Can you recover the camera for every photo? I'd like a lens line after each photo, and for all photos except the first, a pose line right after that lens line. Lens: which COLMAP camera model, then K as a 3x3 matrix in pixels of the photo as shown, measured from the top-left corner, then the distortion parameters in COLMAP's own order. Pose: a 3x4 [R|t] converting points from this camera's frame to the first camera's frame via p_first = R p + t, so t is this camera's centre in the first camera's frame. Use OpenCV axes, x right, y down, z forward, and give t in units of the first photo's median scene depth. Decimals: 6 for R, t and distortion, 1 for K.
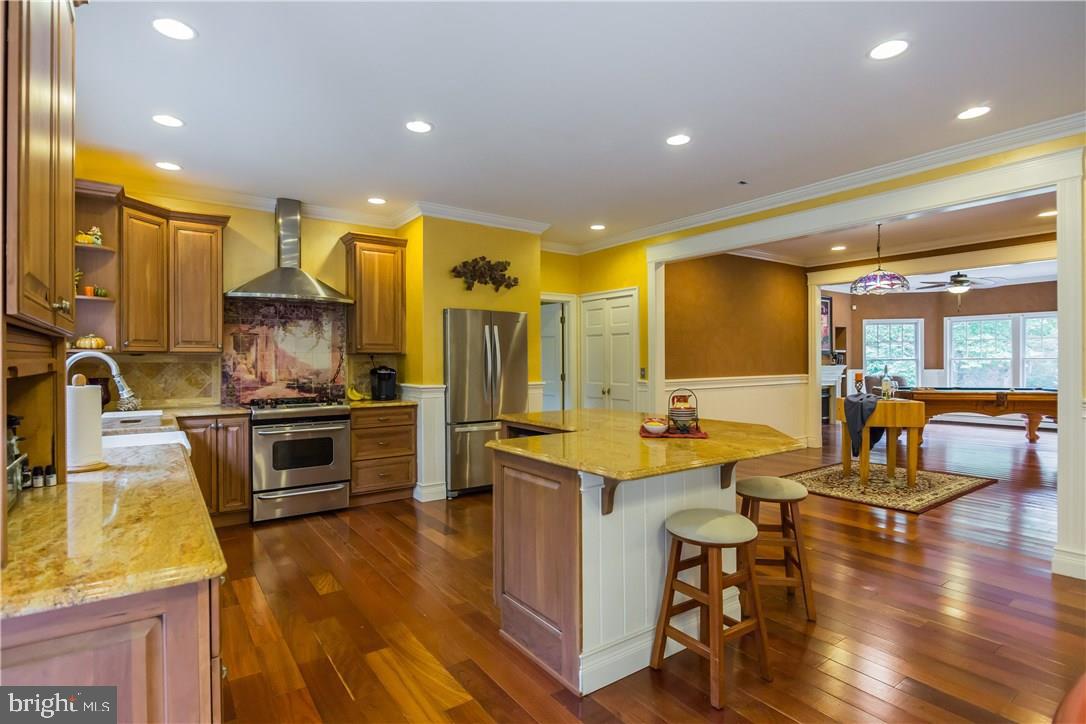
lens RADIAL K [[546.2, 0, 543.8], [0, 546.2, 350.6], [0, 0, 1]] dist [-0.010243, -0.001509]
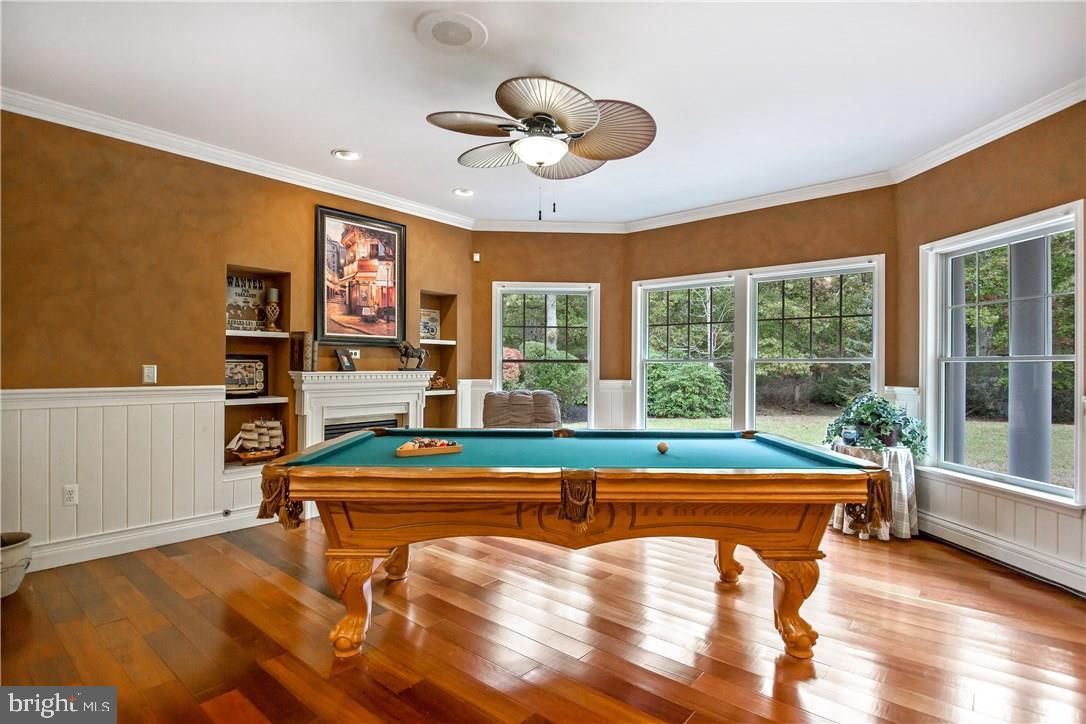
lens RADIAL K [[543.7, 0, 543.0], [0, 543.7, 362.0], [0, 0, 1]] dist [0.000401, -0.000369]
pose [[0.968233, 0.007547, 0.249937, 0.515199], [-0.010081, 0.999910, 0.008861, 0.013598], [-0.249847, -0.011099, 0.968222, 0.505172]]
